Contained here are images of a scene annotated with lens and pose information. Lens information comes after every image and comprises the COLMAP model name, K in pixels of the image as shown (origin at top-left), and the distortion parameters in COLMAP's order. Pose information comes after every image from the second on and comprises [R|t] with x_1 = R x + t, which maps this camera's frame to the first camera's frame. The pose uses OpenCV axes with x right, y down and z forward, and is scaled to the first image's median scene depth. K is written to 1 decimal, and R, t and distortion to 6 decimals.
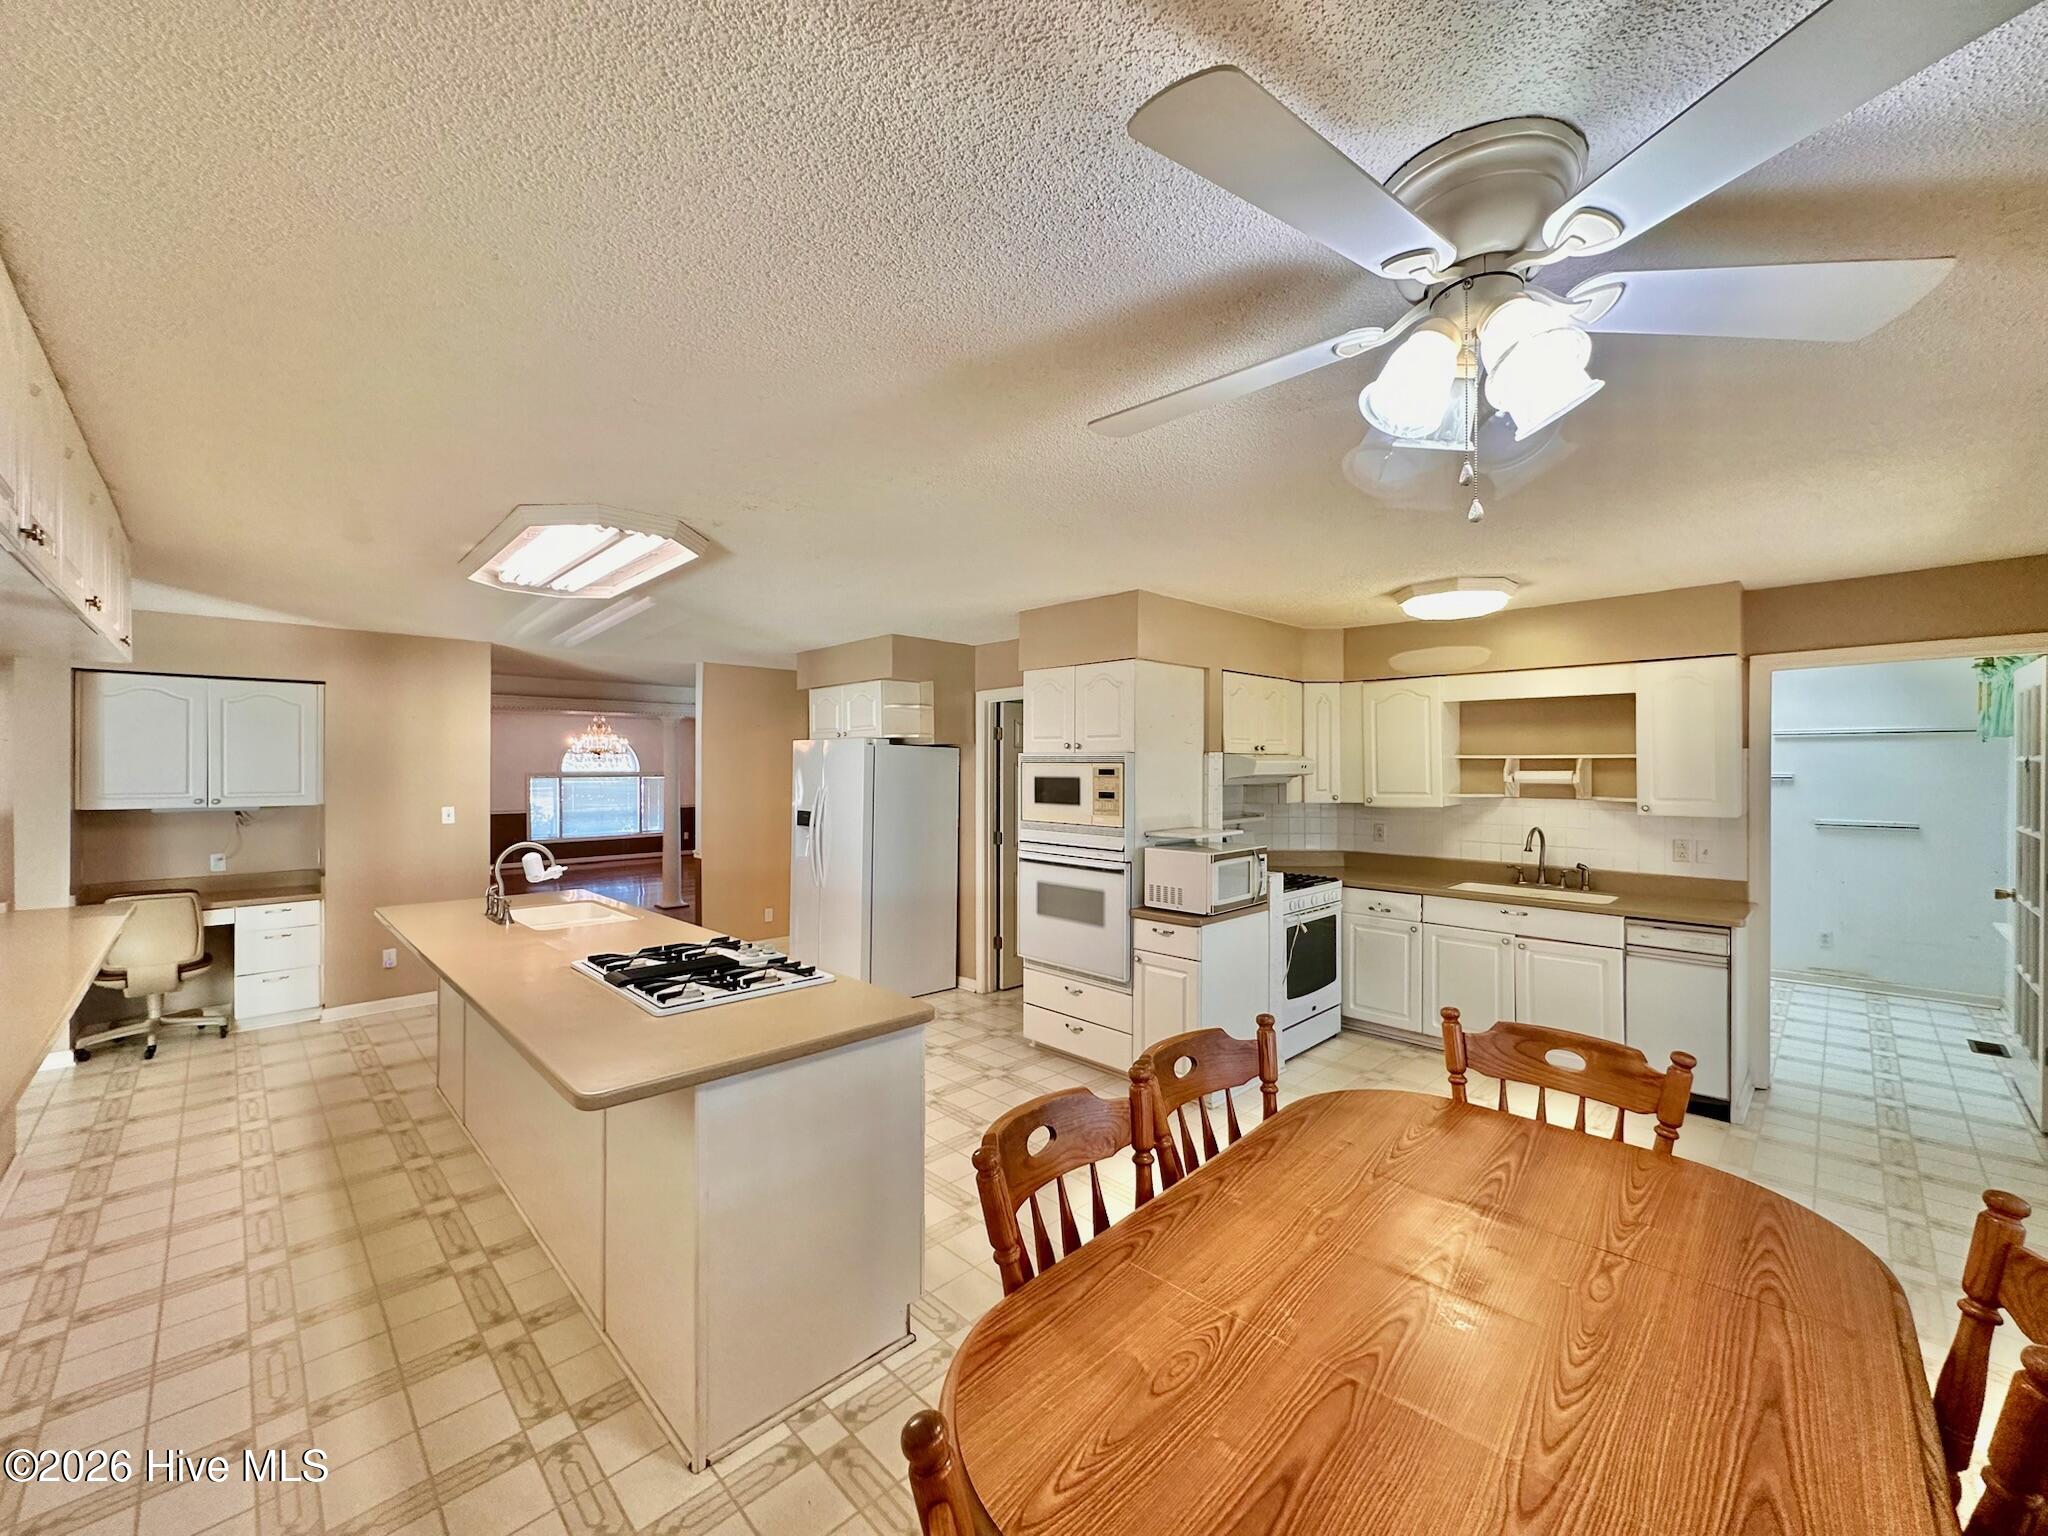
lens RADIAL K [[813.8, 0, 1029.2], [0, 813.8, 765.6], [0, 0, 1]] dist [-0.004317, 0.000523]
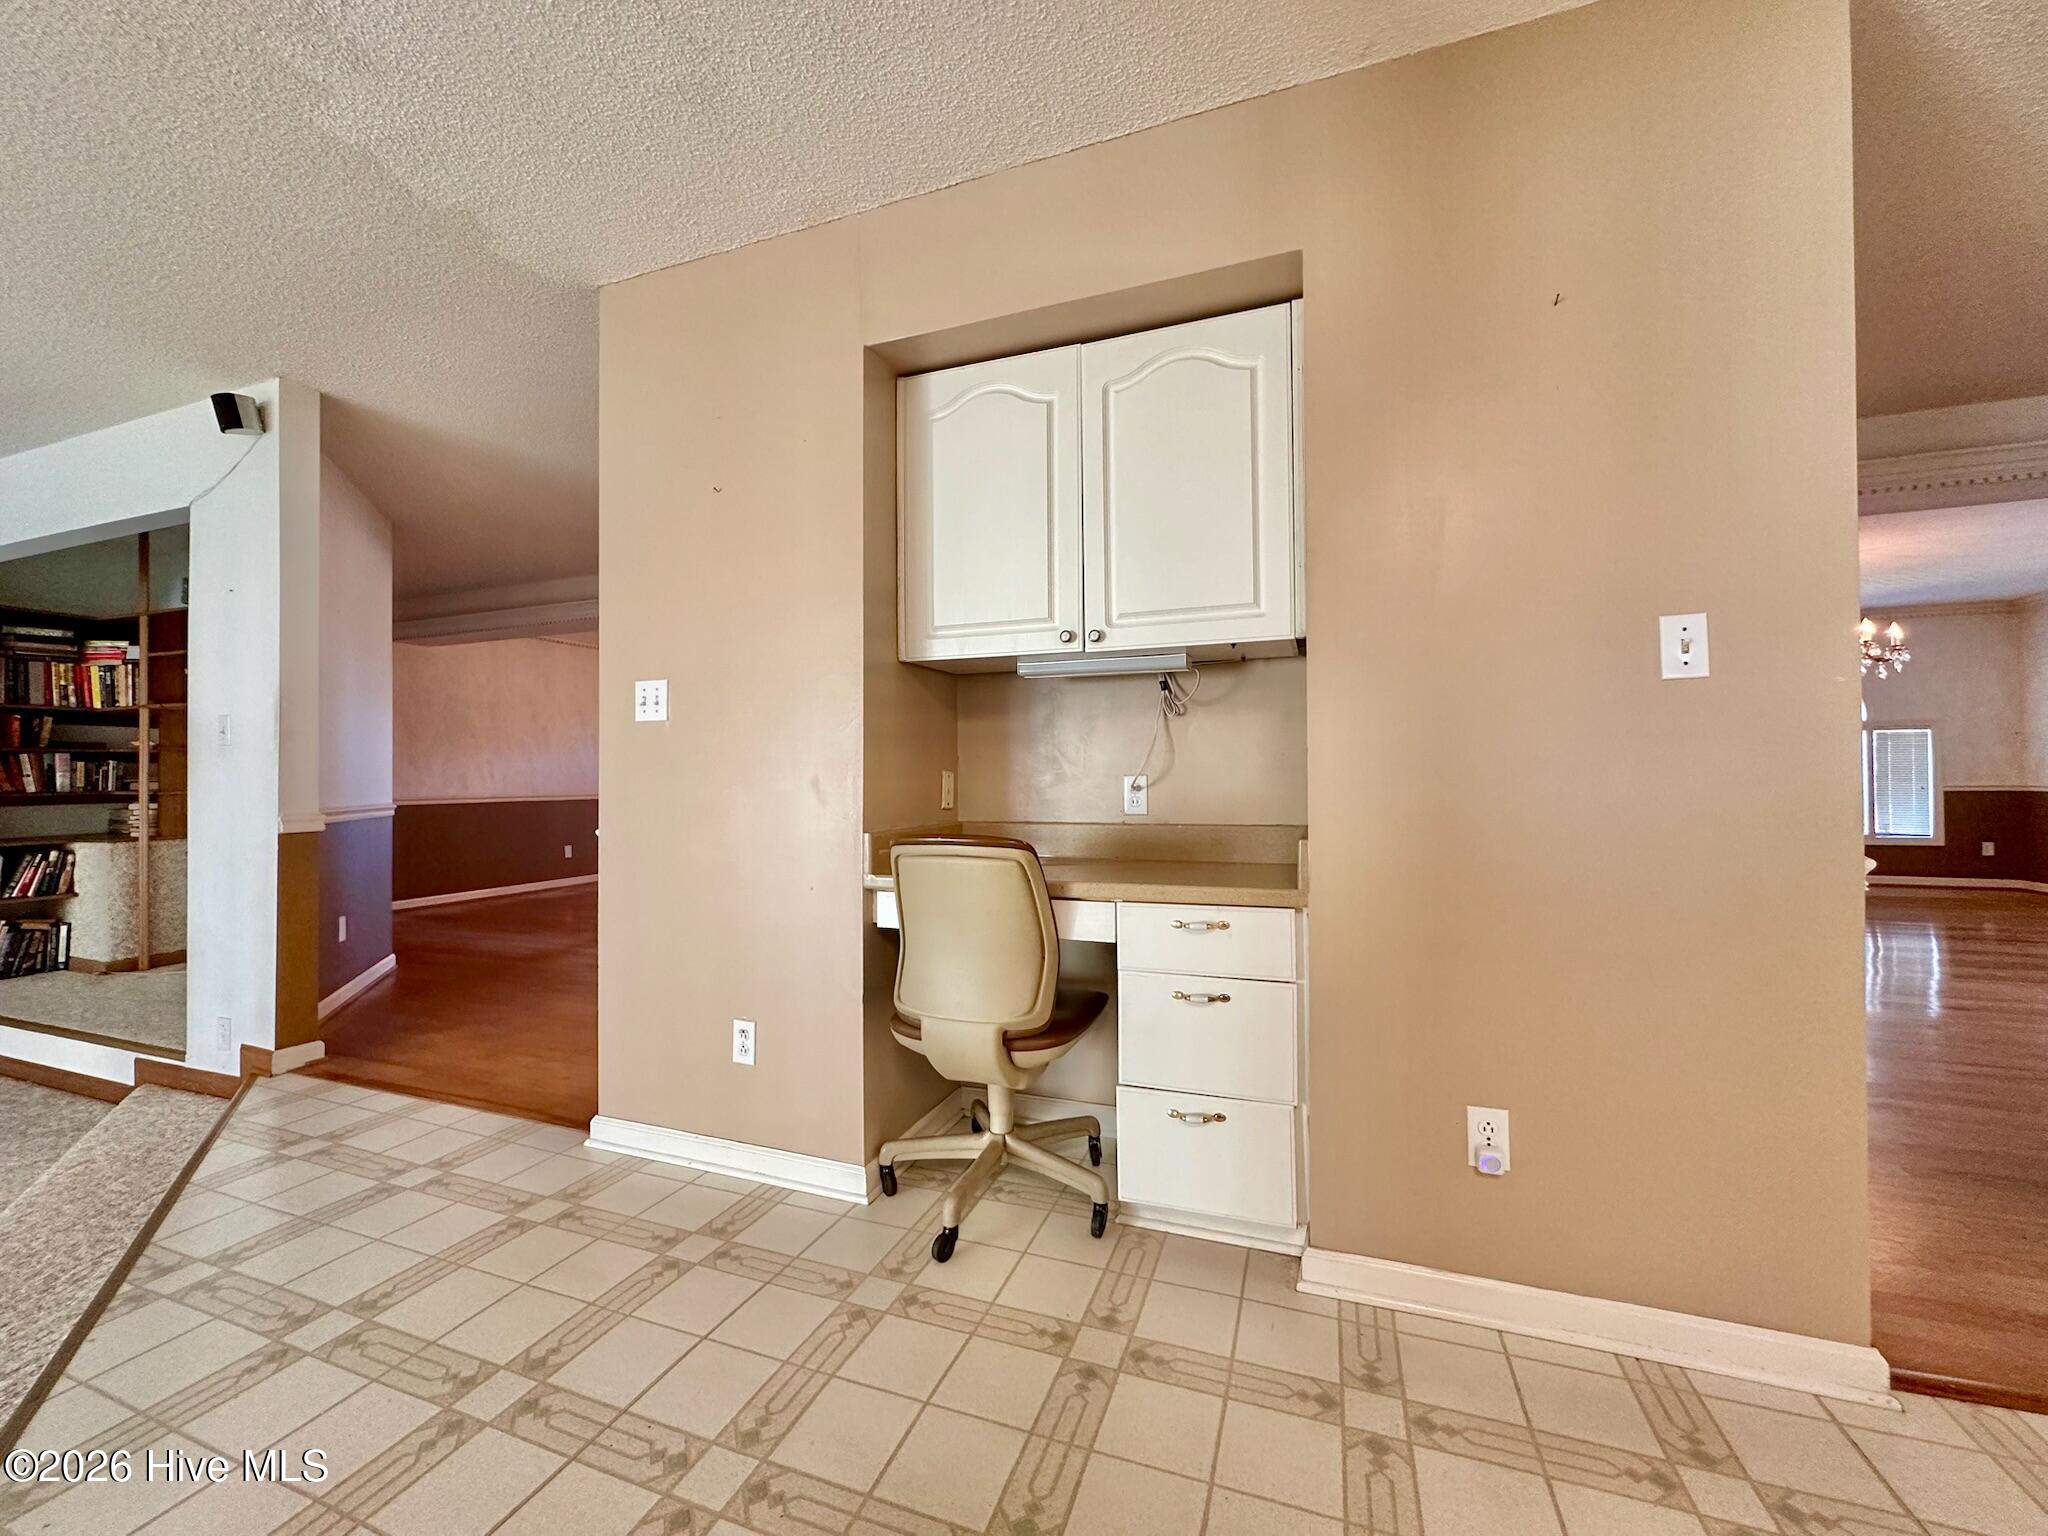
lens RADIAL K [[813.8, 0, 1010.4], [0, 813.8, 757.5], [0, 0, 1]] dist [-0.004317, 0.000523]
pose [[0.399741, -0.023025, -0.916339, -0.674169], [0.007473, 0.999733, -0.021860, 0.120302], [0.916598, 0.001891, 0.399806, 0.834283]]
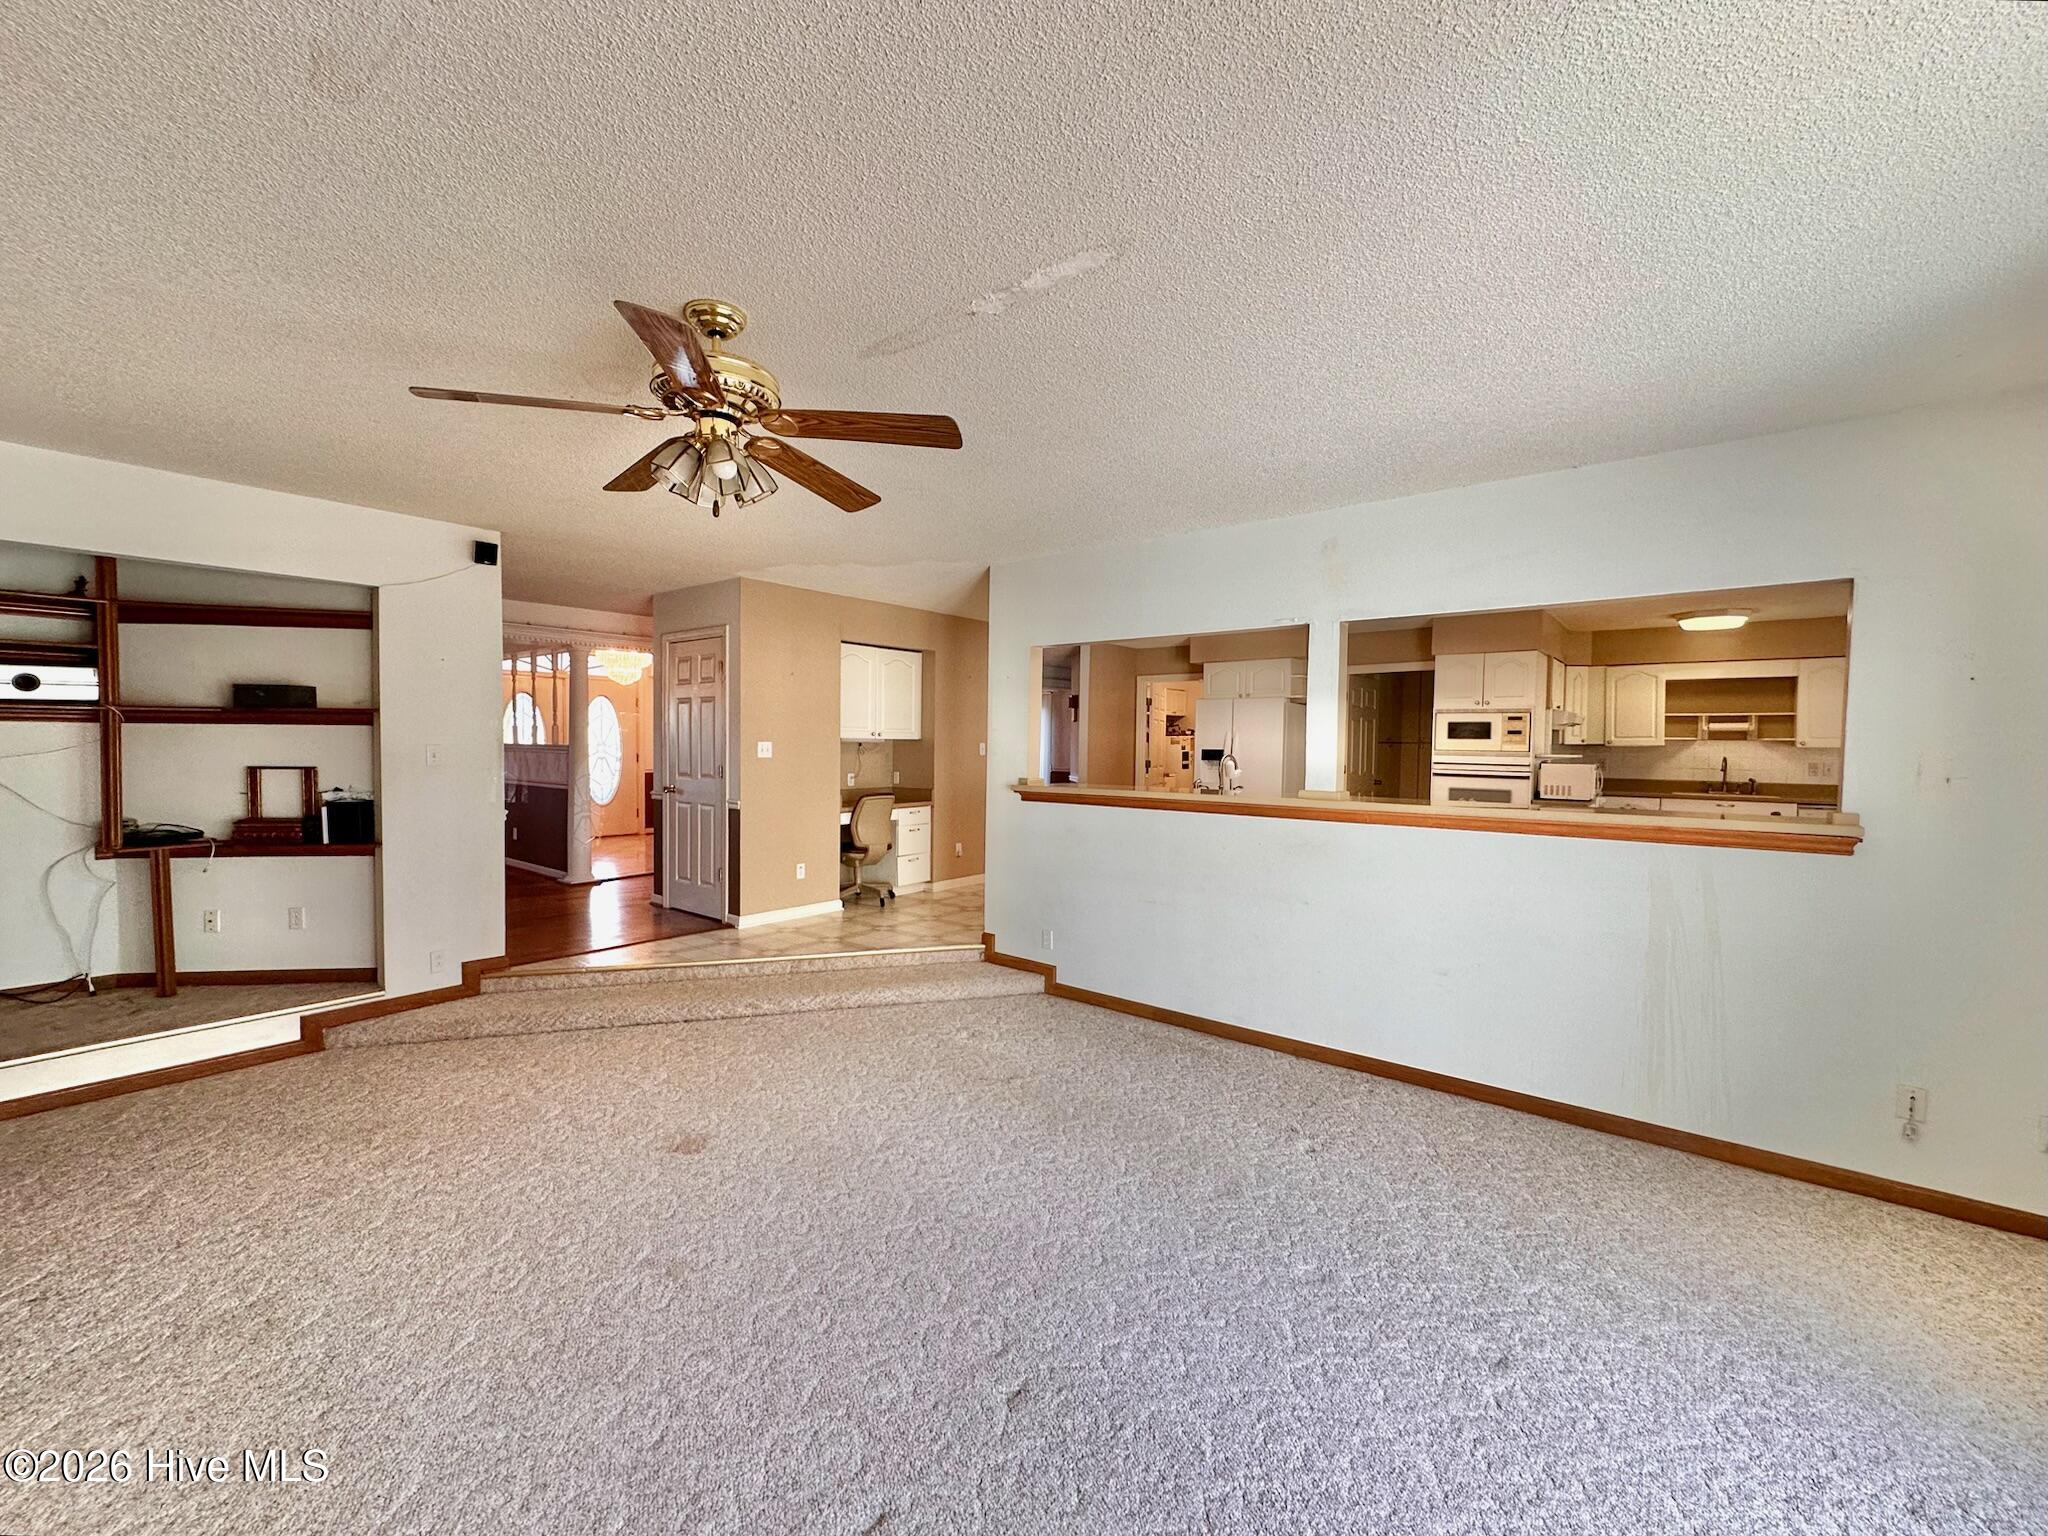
lens RADIAL K [[813.8, 0, 1039.3], [0, 813.8, 766.6], [0, 0, 1]] dist [-0.004317, 0.000523]
pose [[0.993848, 0.006122, 0.110584, -0.932125], [-0.009607, 0.999473, 0.031015, 0.057168], [-0.110336, -0.031887, 0.993383, -0.475953]]
